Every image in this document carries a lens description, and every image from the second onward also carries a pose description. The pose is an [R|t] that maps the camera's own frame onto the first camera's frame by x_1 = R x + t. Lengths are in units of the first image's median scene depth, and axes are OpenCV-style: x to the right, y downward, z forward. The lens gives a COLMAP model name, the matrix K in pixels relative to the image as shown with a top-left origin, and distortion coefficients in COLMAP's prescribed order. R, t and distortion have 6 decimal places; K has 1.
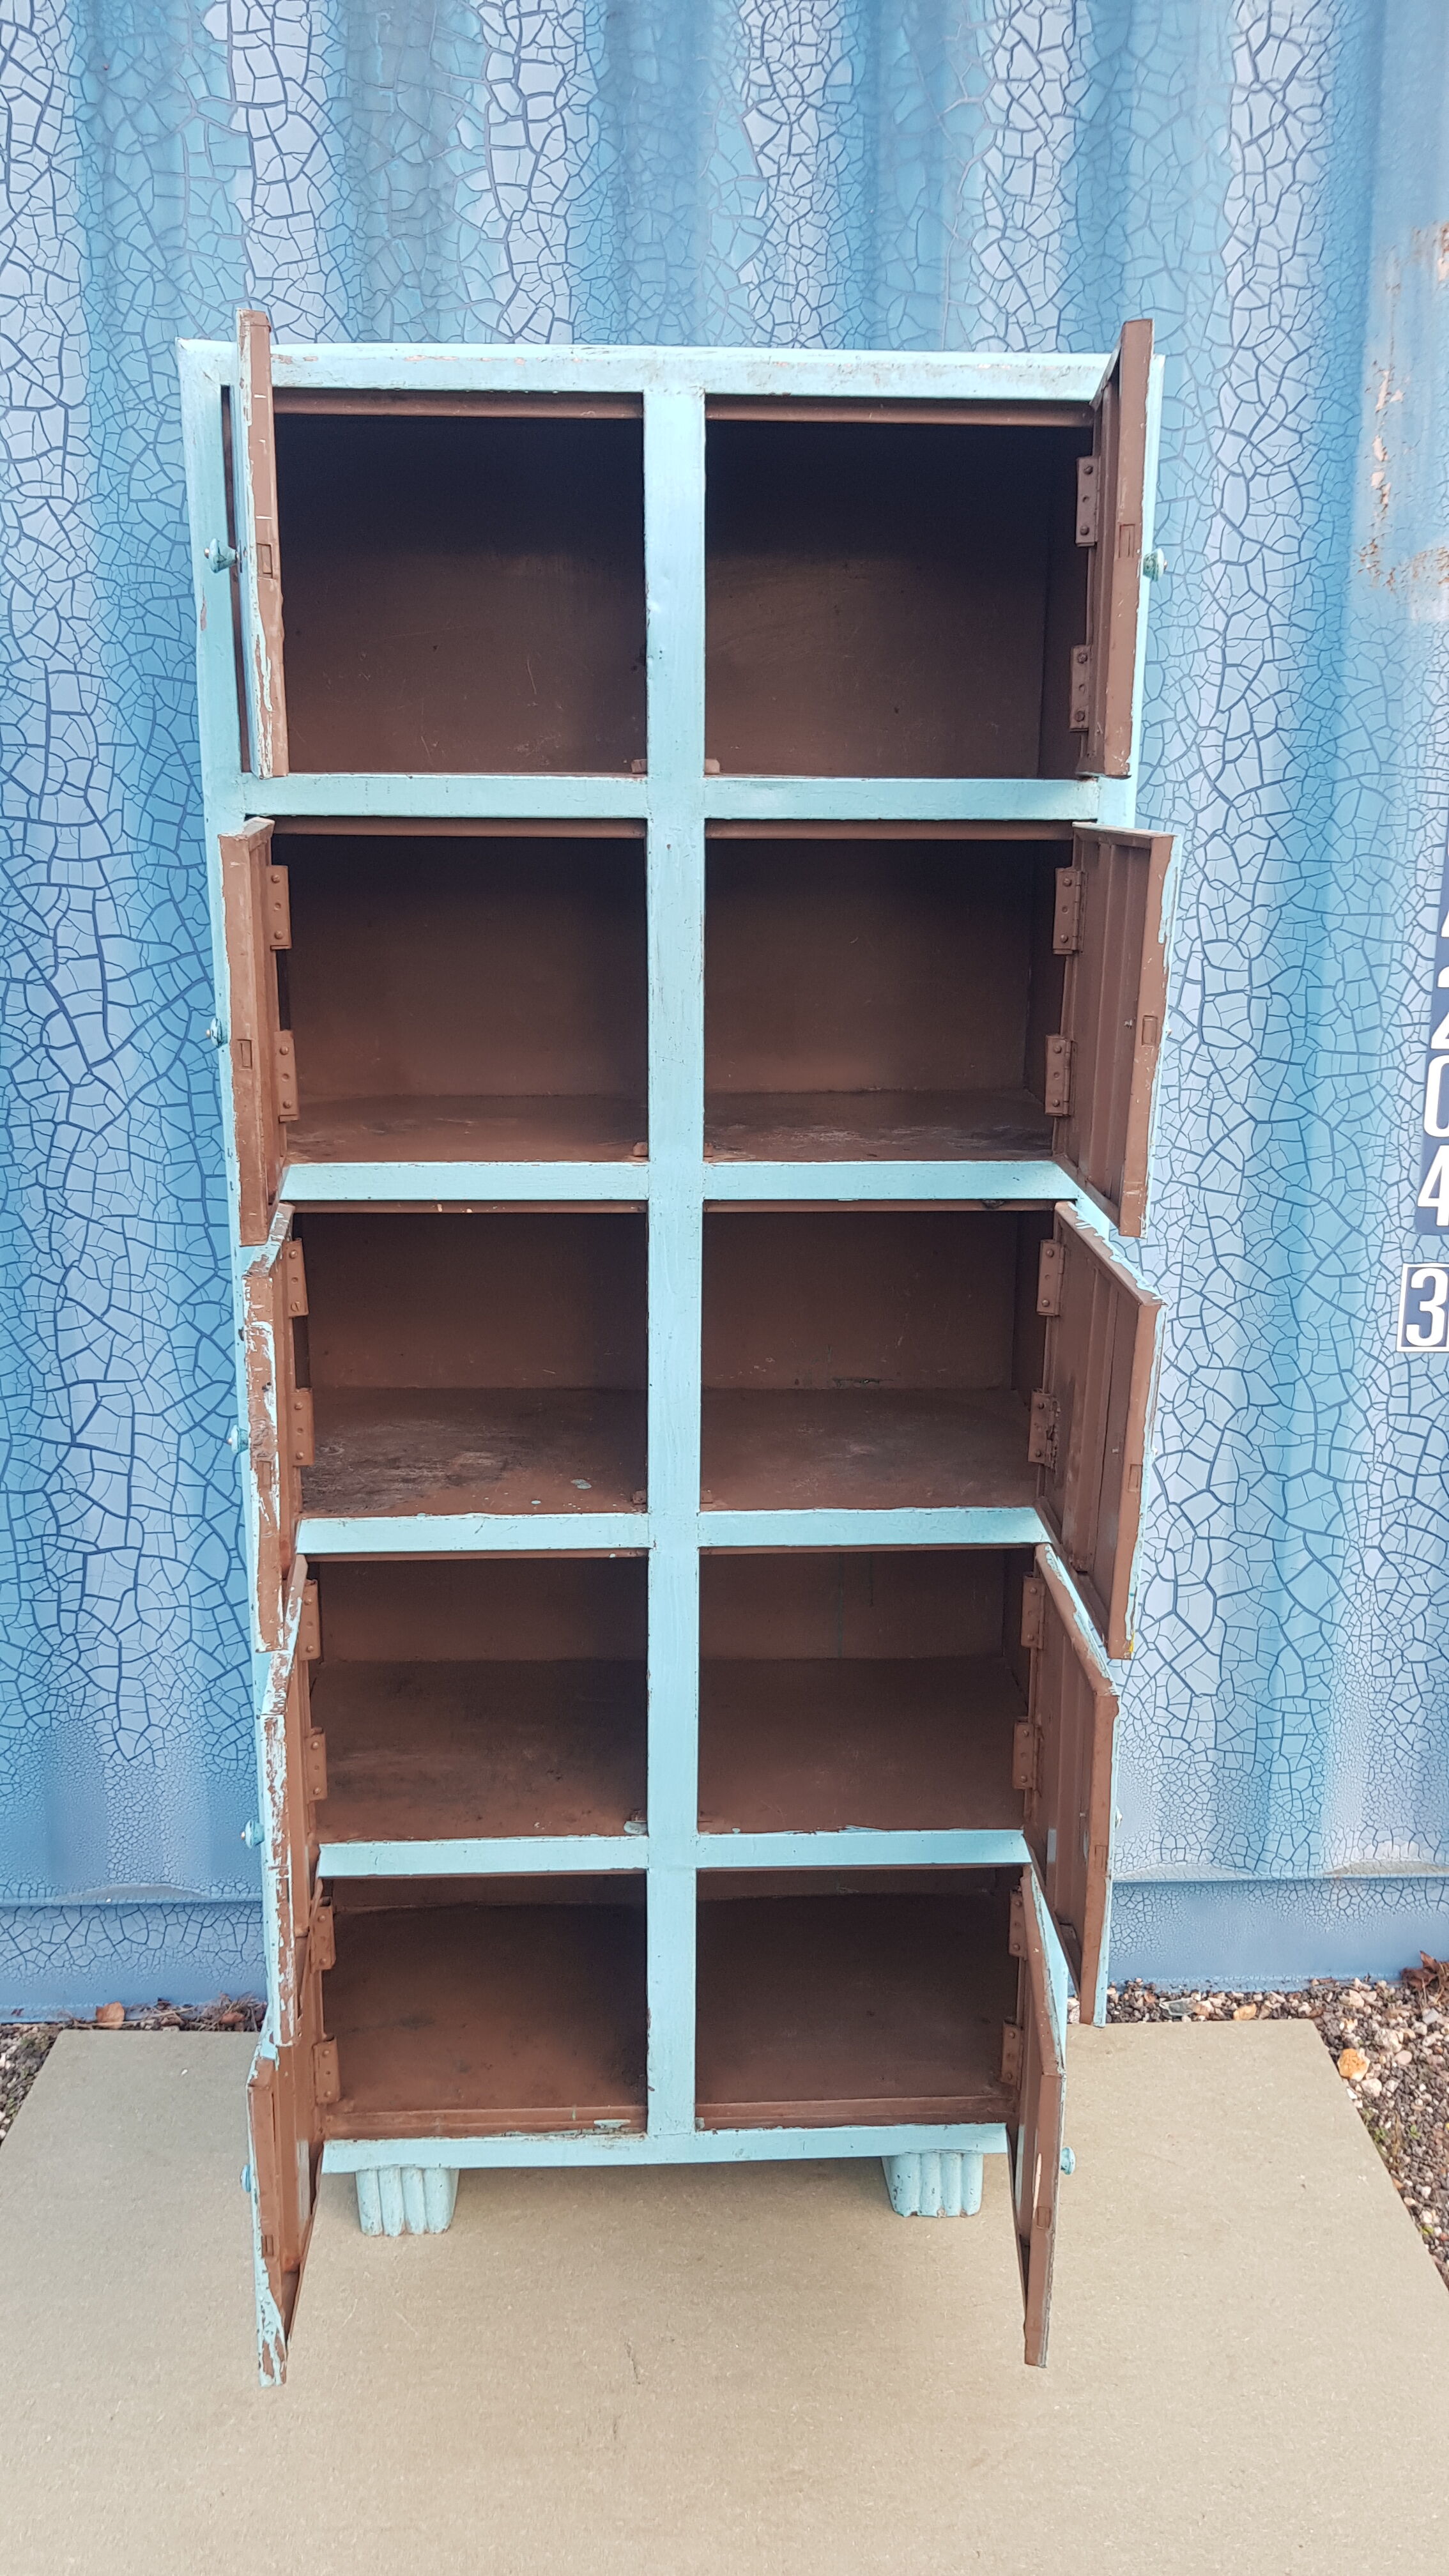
lens RADIAL K [[2008.5, 0, 729.1], [0, 2008.5, 1302.6], [0, 0, 1]] dist [0.048979, -0.097651]
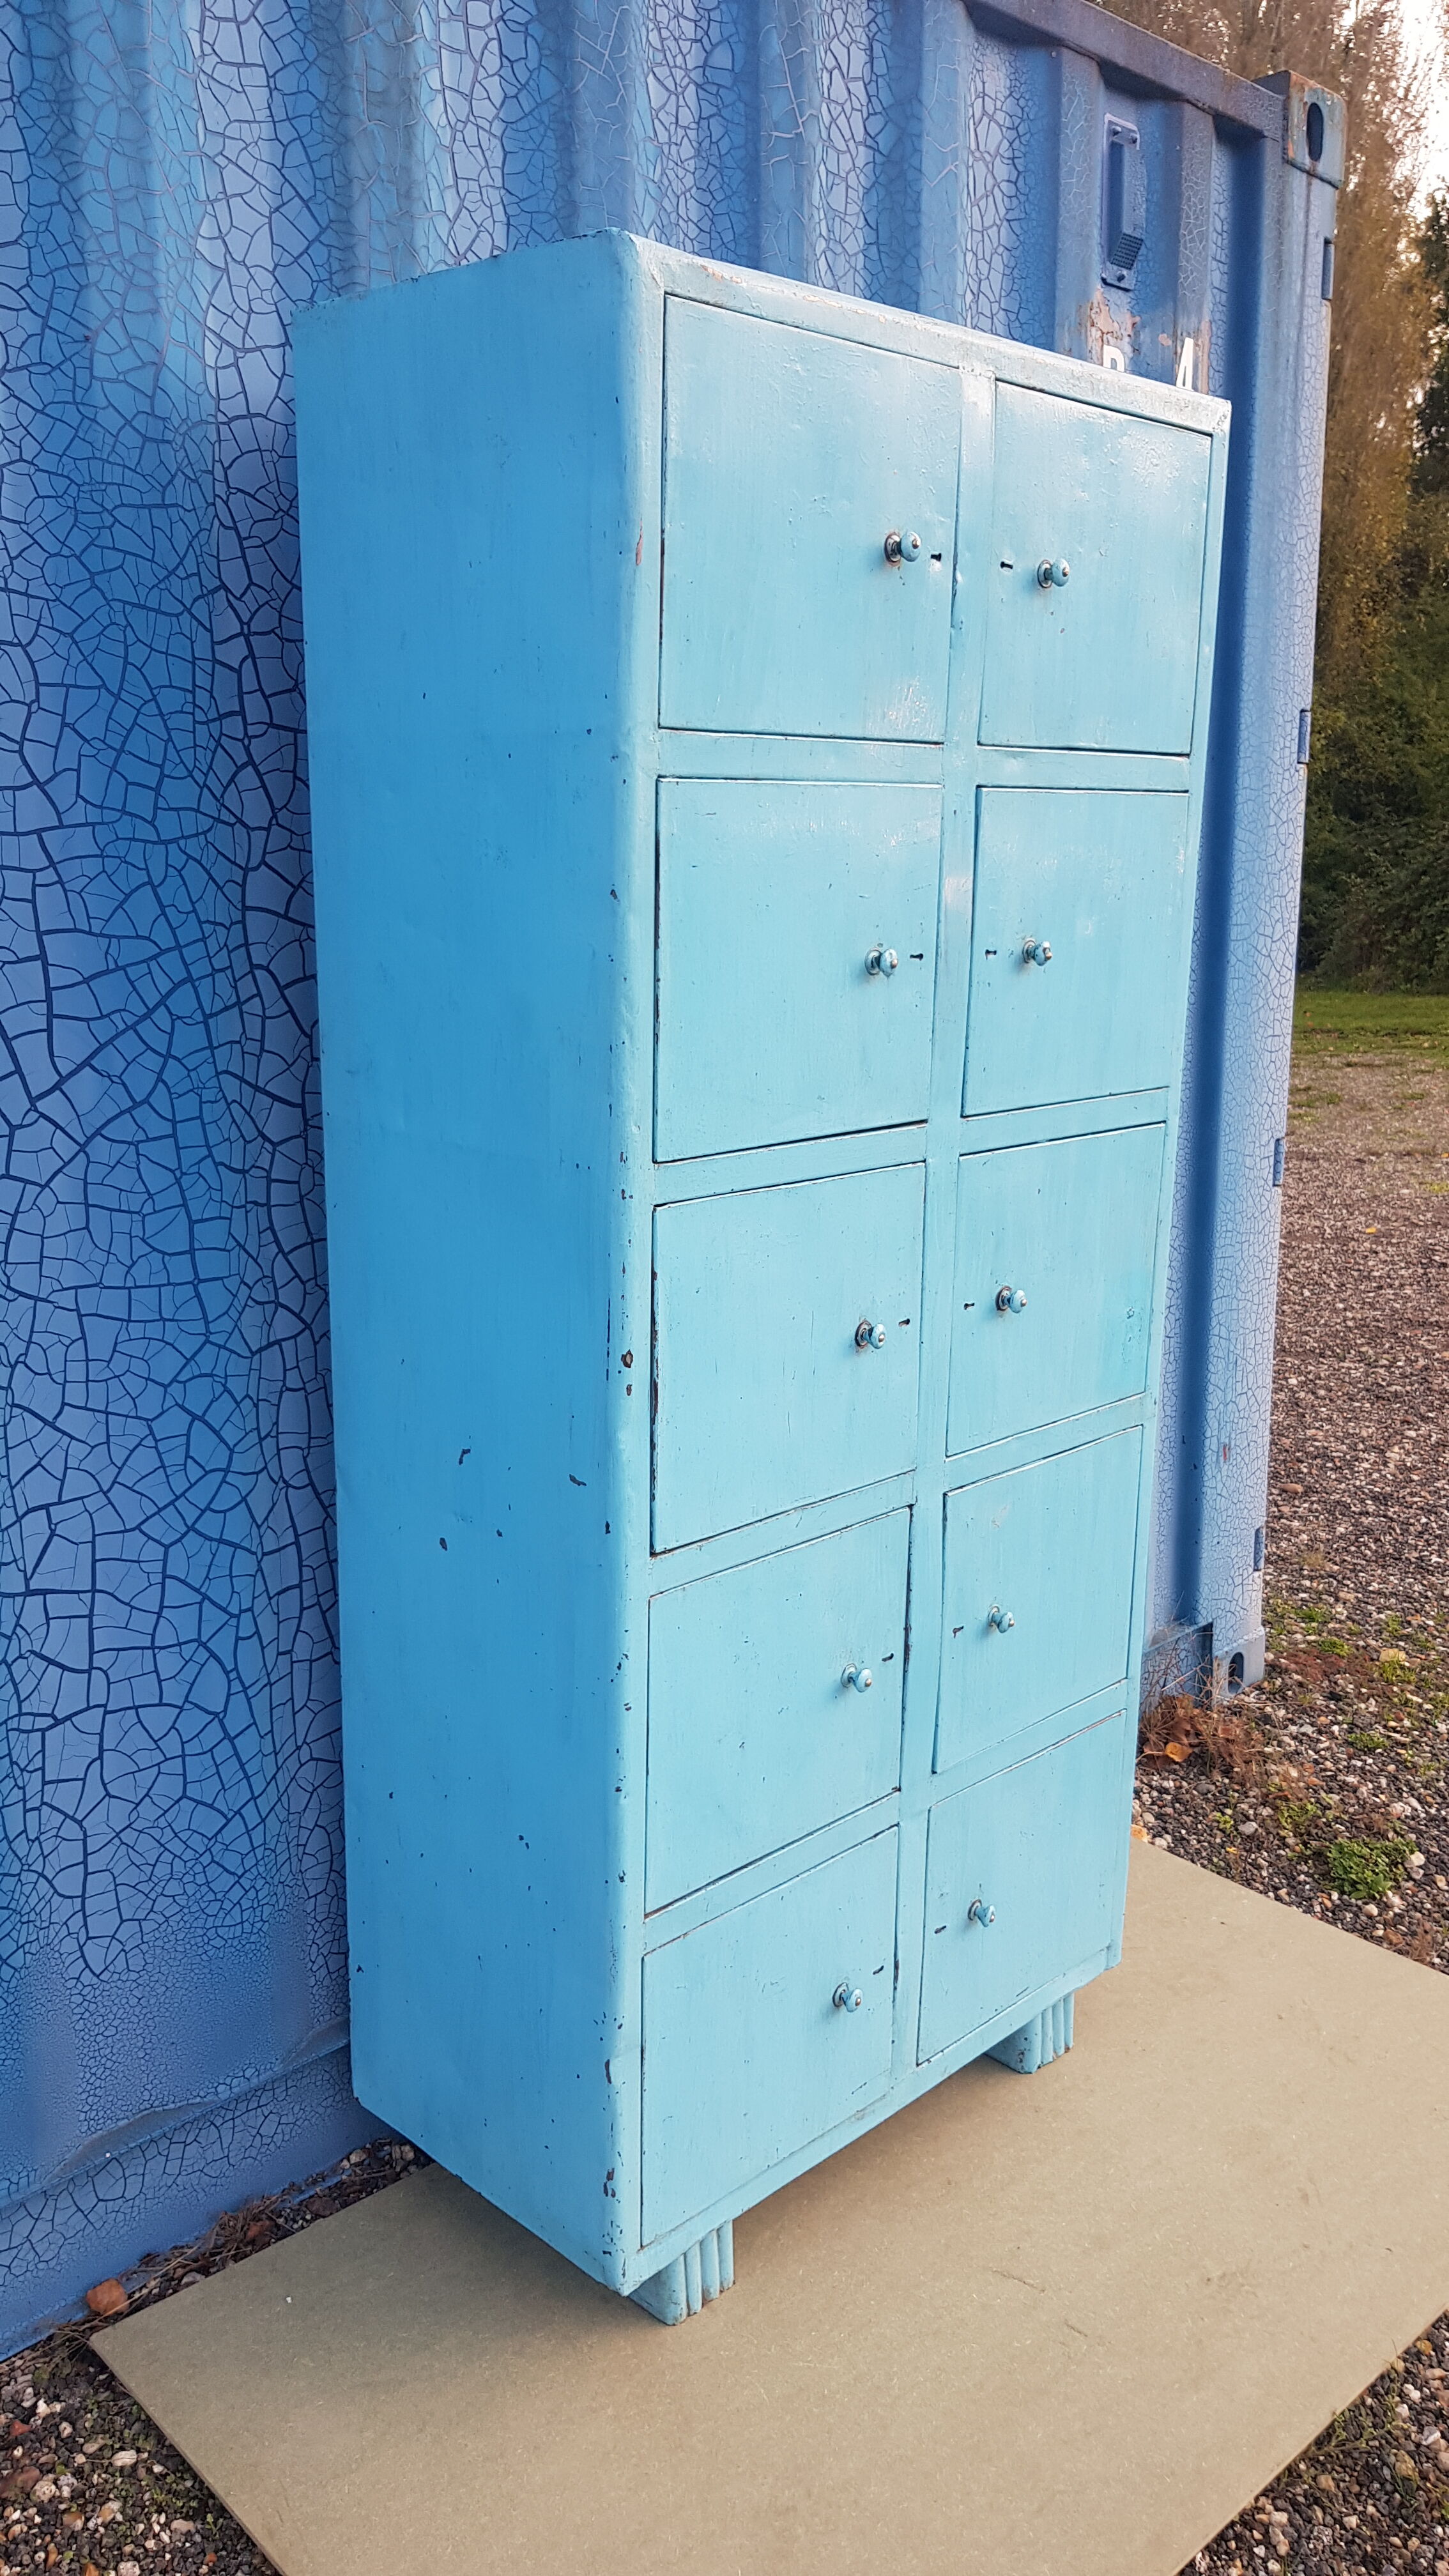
lens RADIAL K [[2008.5, 0, 752.7], [0, 2008.5, 1301.7], [0, 0, 1]] dist [0.048979, -0.097651]
pose [[0.738171, -0.152488, 0.657154, -0.678013], [0.151149, 0.986738, 0.059183, -0.048250], [-0.657464, 0.055641, 0.751429, 0.256531]]
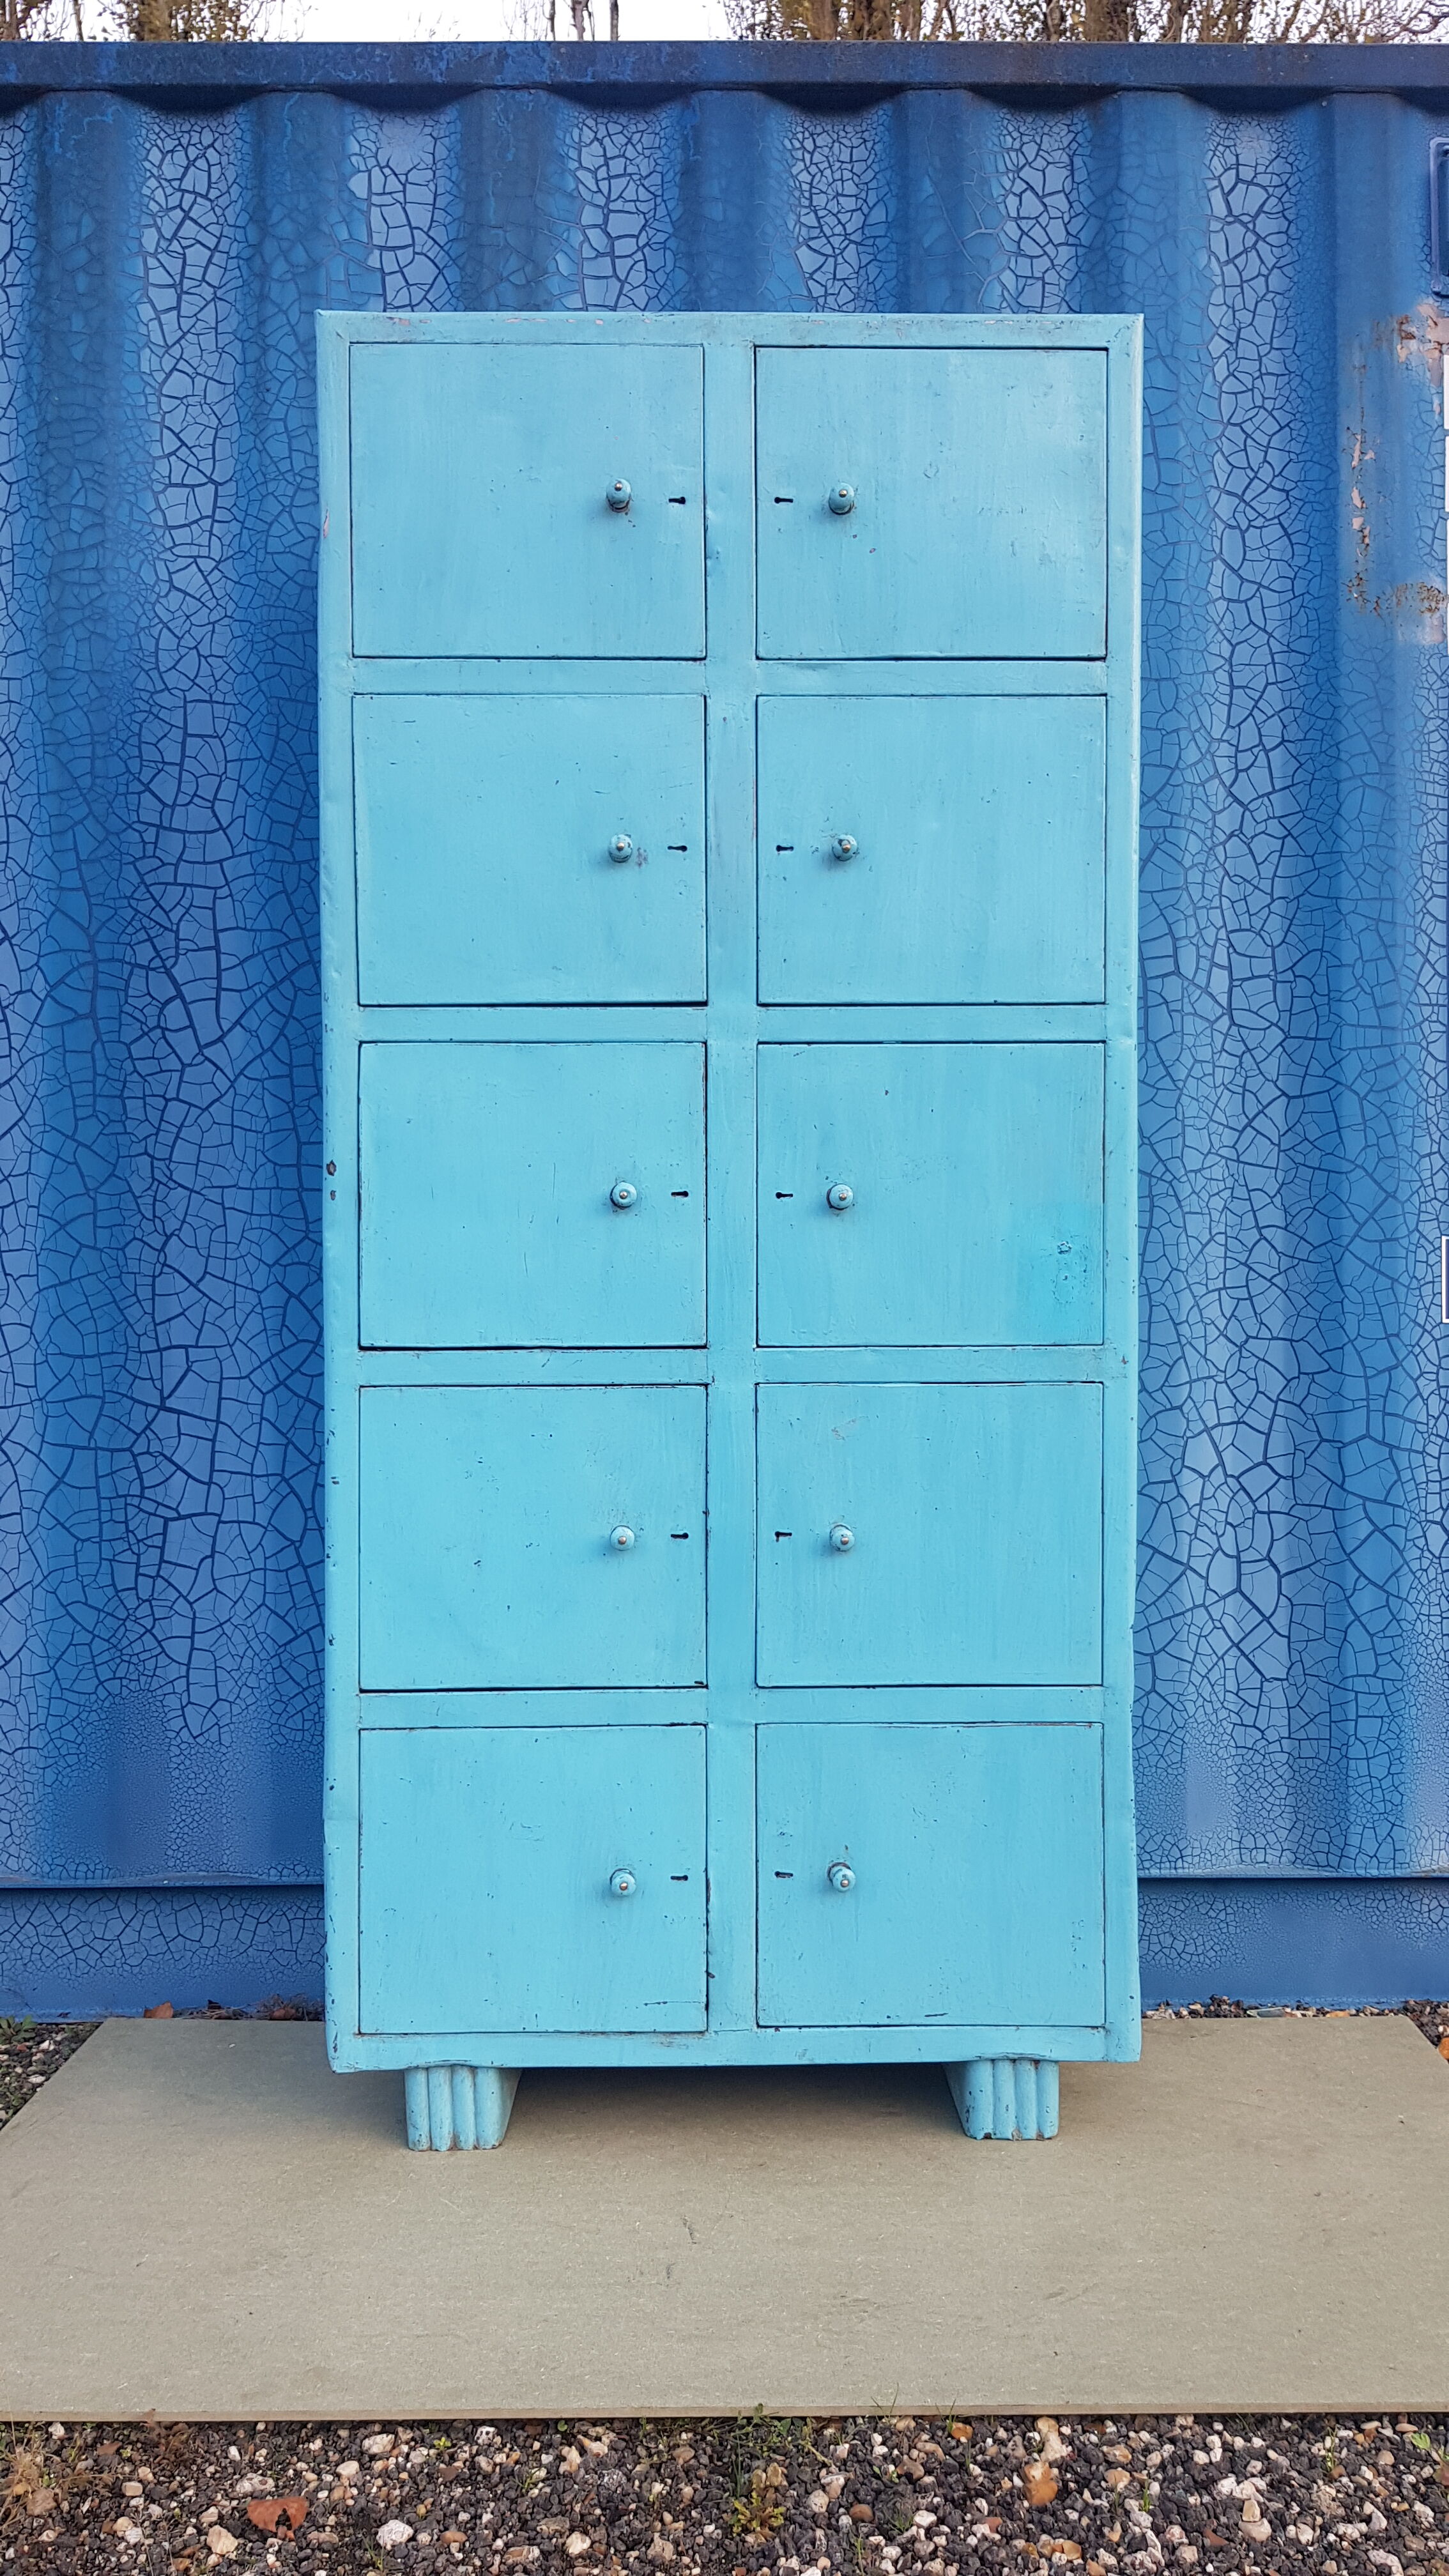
lens RADIAL K [[2008.5, 0, 740.9], [0, 2008.5, 1320.3], [0, 0, 1]] dist [0.048979, -0.097651]
pose [[0.999313, -0.007309, -0.036328, 0.013193], [-0.001239, 0.973214, -0.229897, 0.294438], [0.037036, 0.229784, 0.972537, -0.013543]]
